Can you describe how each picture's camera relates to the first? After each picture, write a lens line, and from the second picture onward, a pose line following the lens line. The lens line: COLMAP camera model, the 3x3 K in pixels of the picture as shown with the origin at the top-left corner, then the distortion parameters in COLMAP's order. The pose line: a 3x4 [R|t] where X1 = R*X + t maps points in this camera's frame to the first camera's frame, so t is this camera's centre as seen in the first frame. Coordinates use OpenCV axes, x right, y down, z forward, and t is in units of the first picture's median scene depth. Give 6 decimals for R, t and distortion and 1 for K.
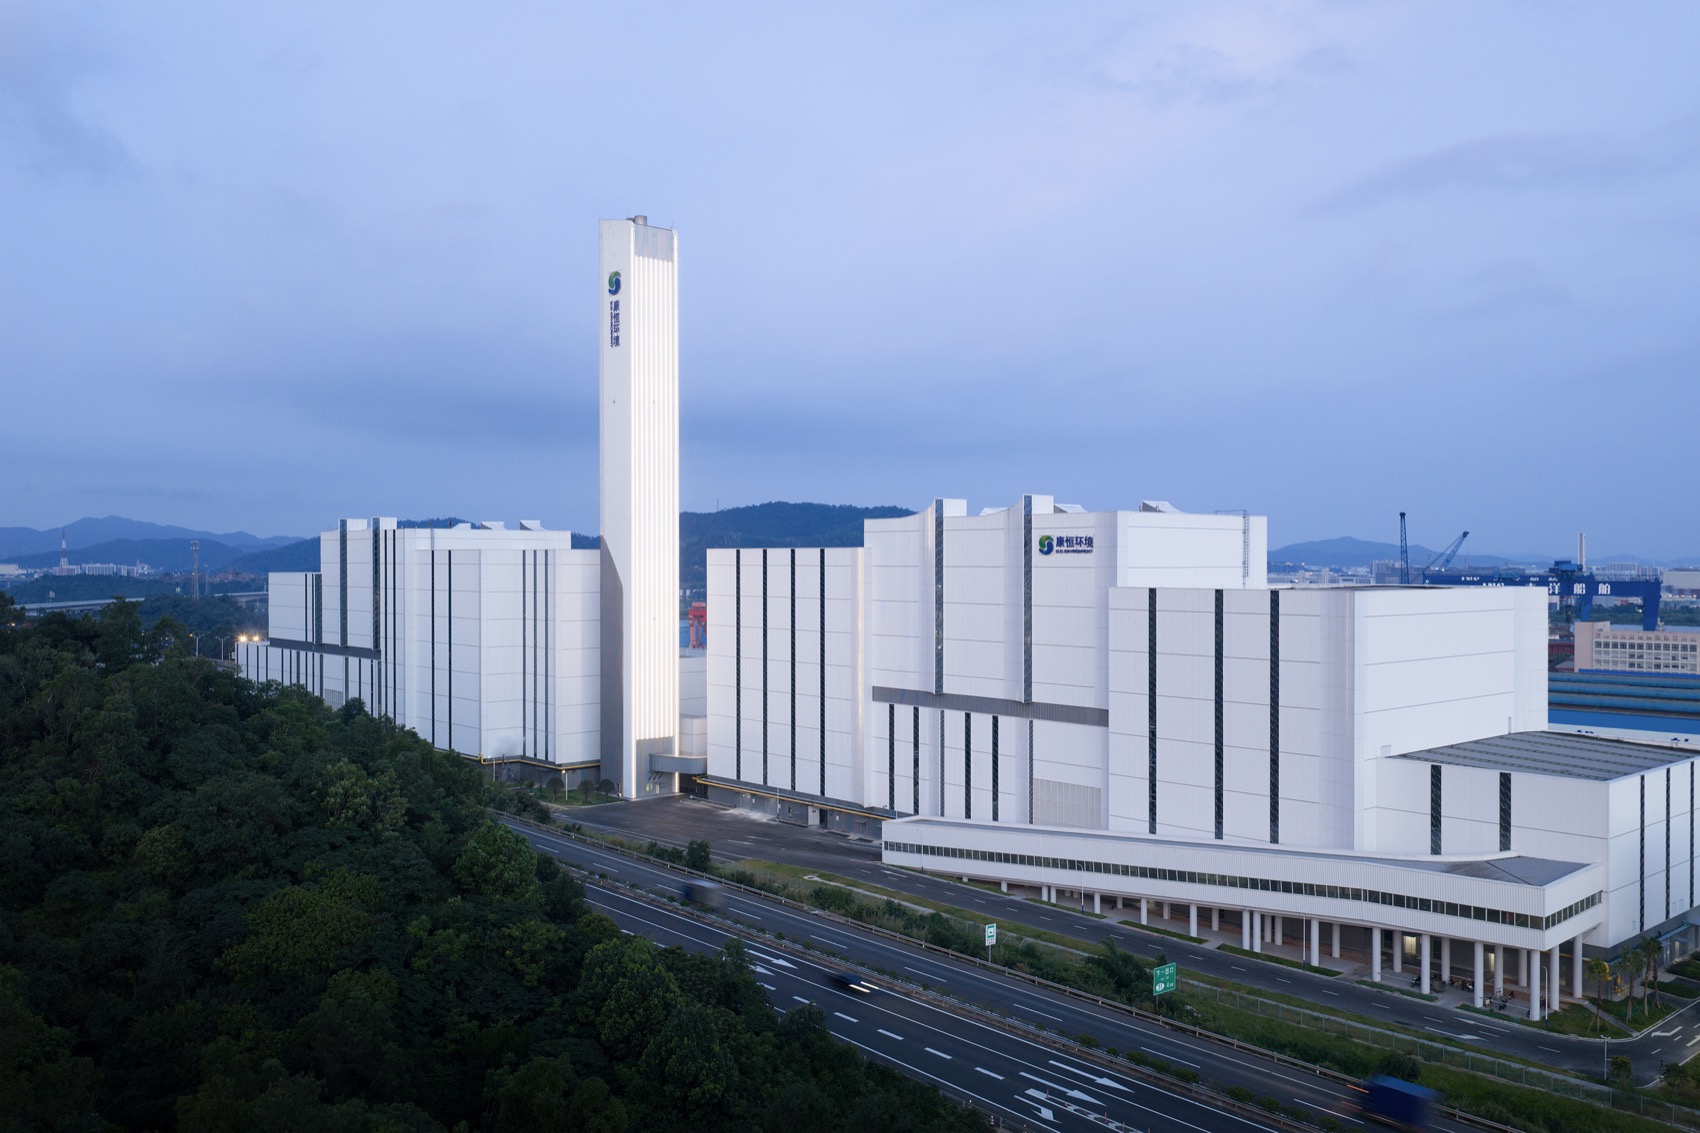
lens RADIAL K [[1302.5, 0, 850.0], [0, 1302.5, 566.5], [0, 0, 1]] dist [-0.000260, -0.001613]
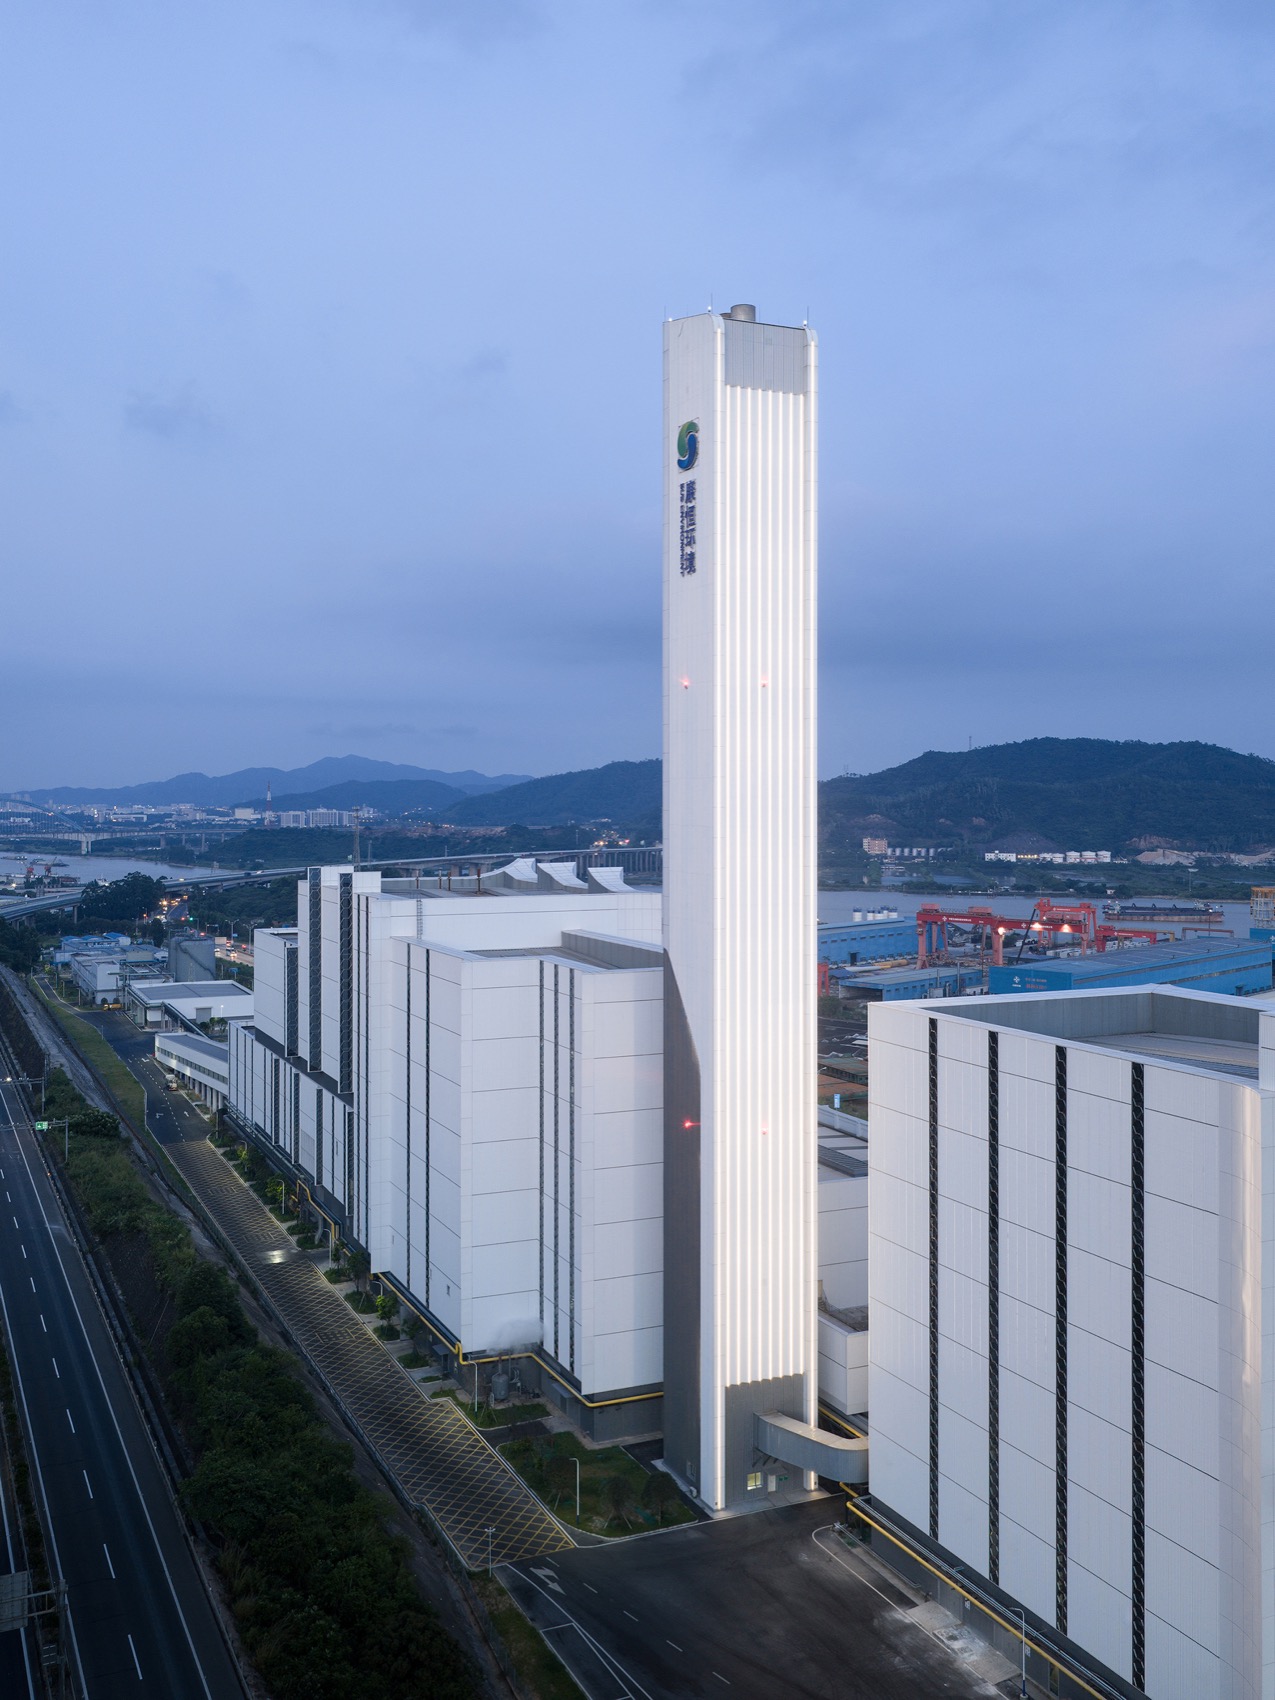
lens RADIAL K [[1510.6, 0, 637.5], [0, 1510.6, 850.0], [0, 0, 1]] dist [0.008179, -0.005512]
pose [[0.951691, 0.001959, -0.307053, -0.021555], [0.007712, 0.999512, 0.030278, -0.081568], [0.306962, -0.031183, 0.951211, 0.442880]]
